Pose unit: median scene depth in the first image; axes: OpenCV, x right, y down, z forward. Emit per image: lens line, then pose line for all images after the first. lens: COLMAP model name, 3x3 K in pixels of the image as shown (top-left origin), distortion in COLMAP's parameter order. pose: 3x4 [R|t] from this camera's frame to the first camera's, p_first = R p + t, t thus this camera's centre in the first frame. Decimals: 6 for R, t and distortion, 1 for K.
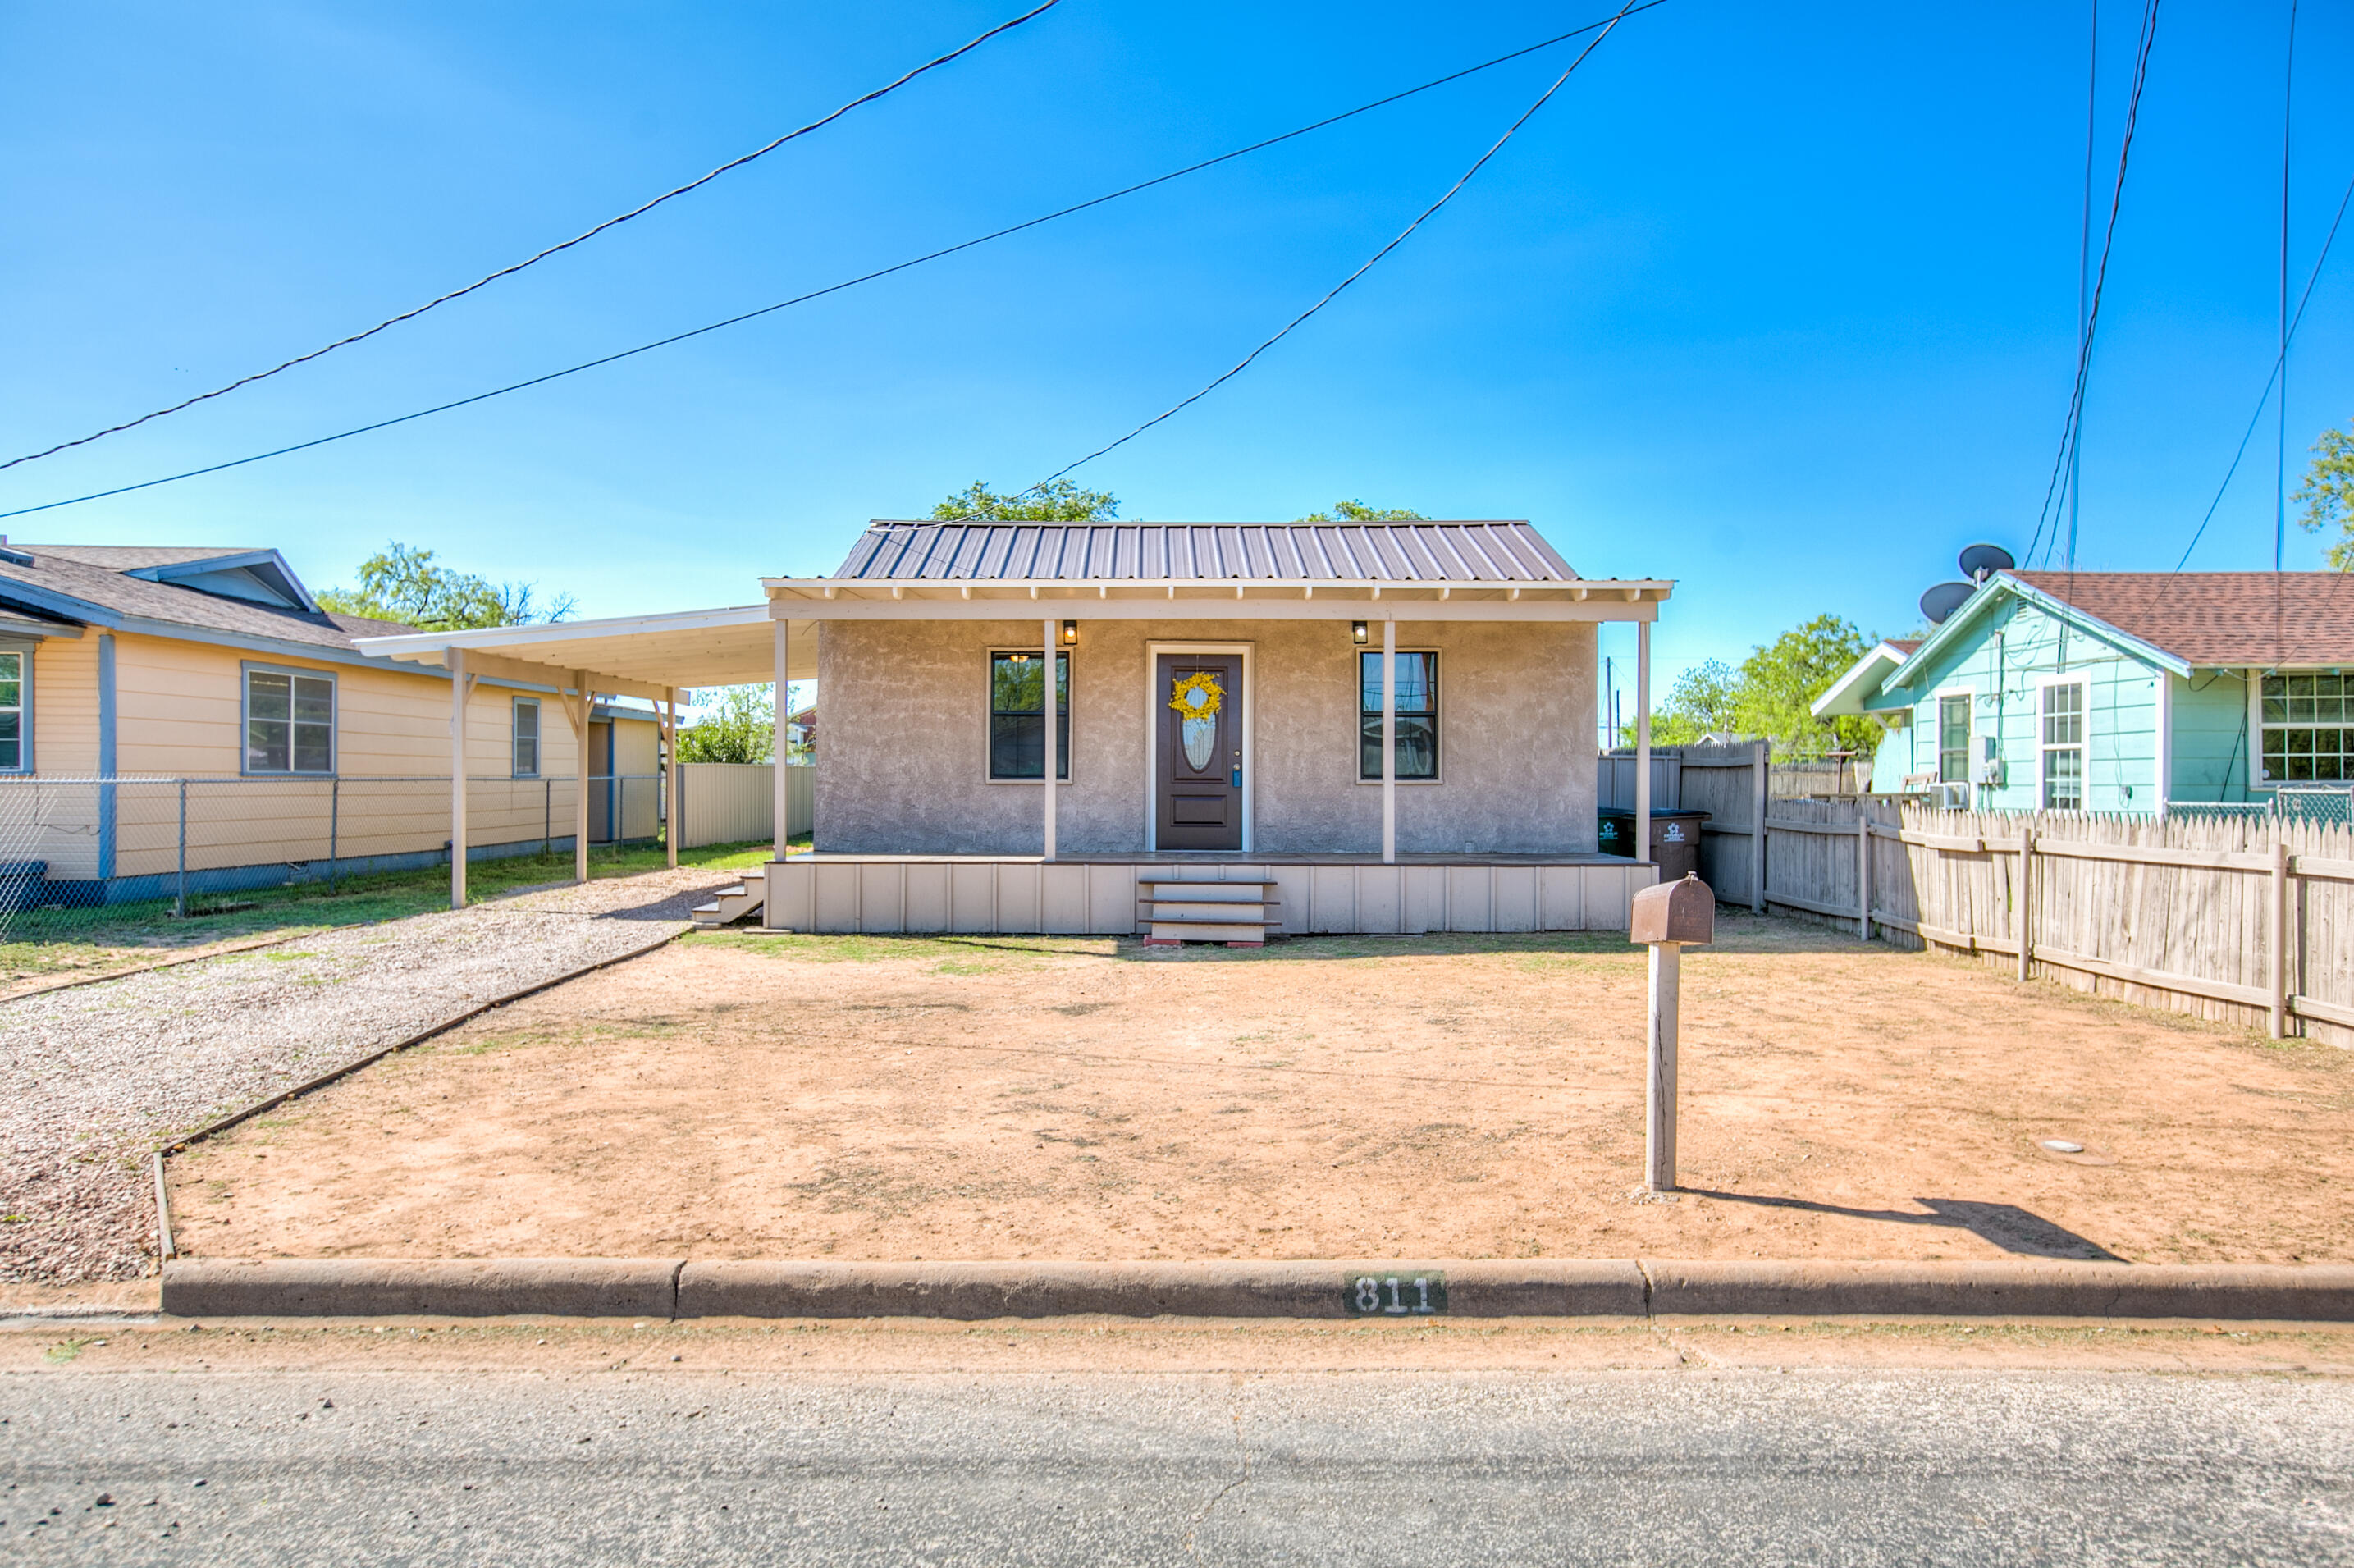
lens RADIAL K [[1616.4, 0, 1183.3], [0, 1616.4, 775.2], [0, 0, 1]] dist [-0.002965, -0.000344]
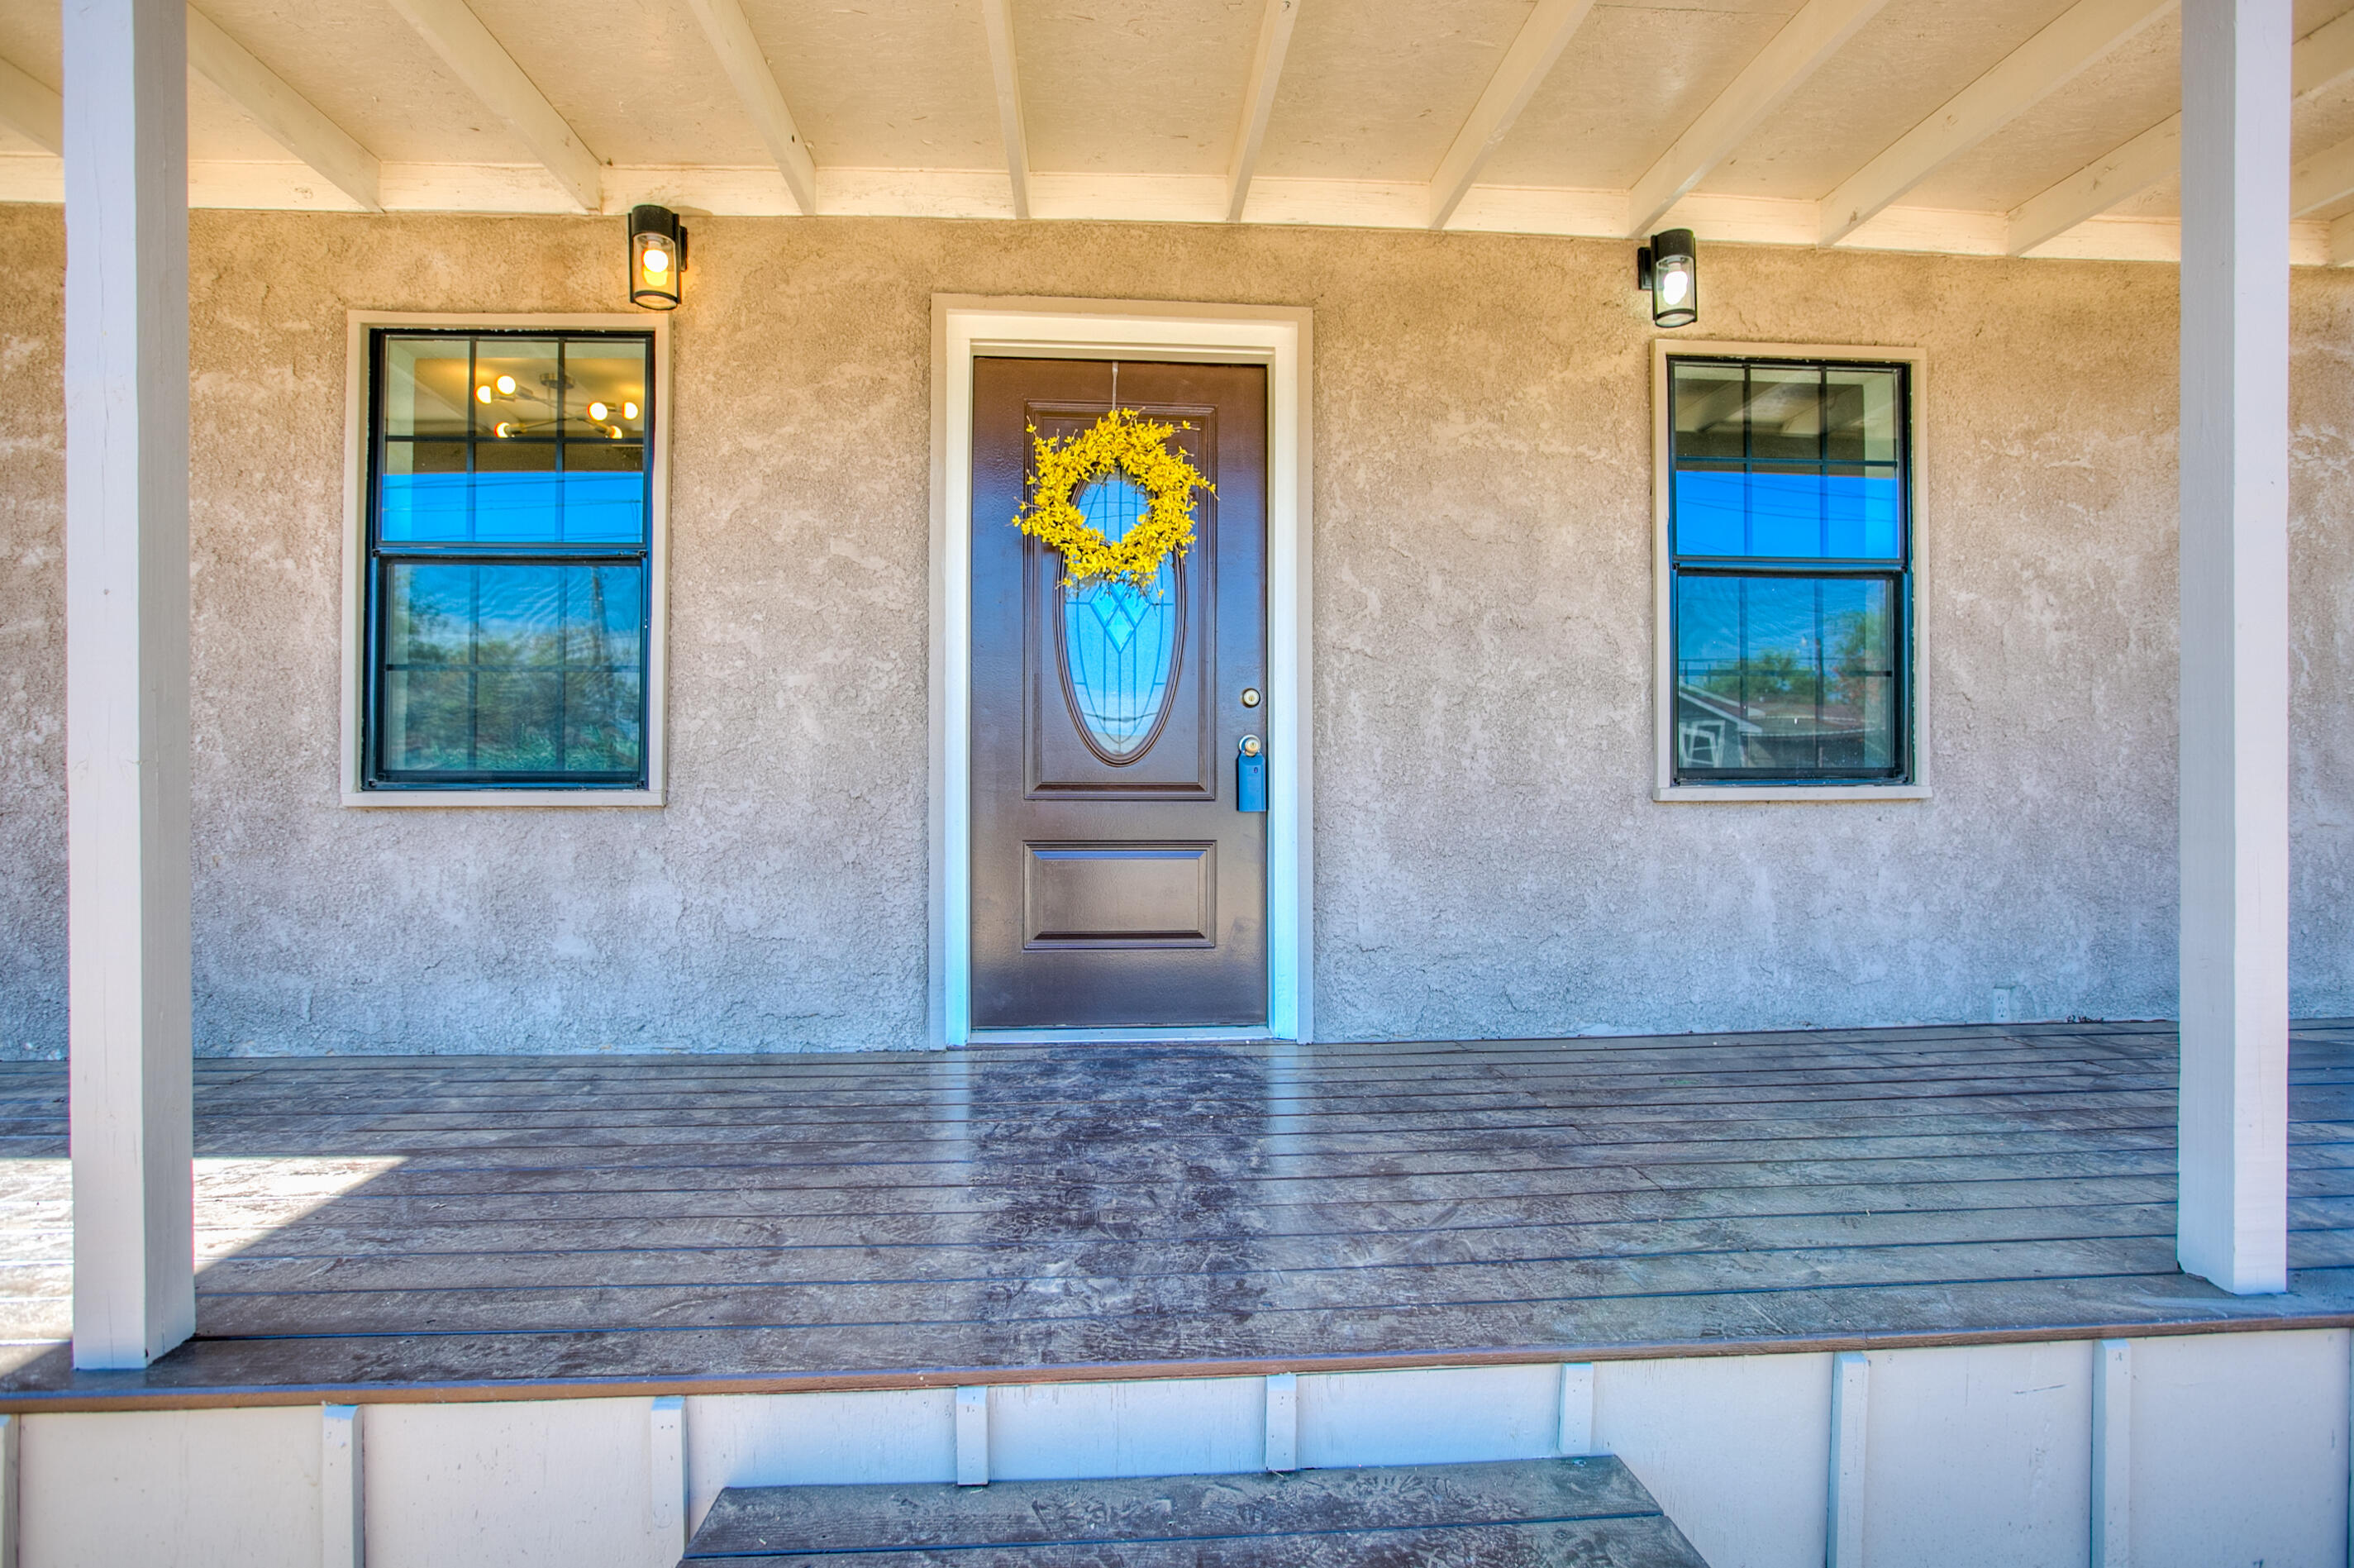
lens RADIAL K [[1177.9, 0, 1169.7], [0, 1177.9, 775.4], [0, 0, 1]] dist [-0.052939, 0.030166]
pose [[0.998380, -0.003499, 0.056789, 0.006465], [0.003127, 0.999973, 0.006637, -0.000886], [-0.056811, -0.006449, 0.998364, 0.794057]]
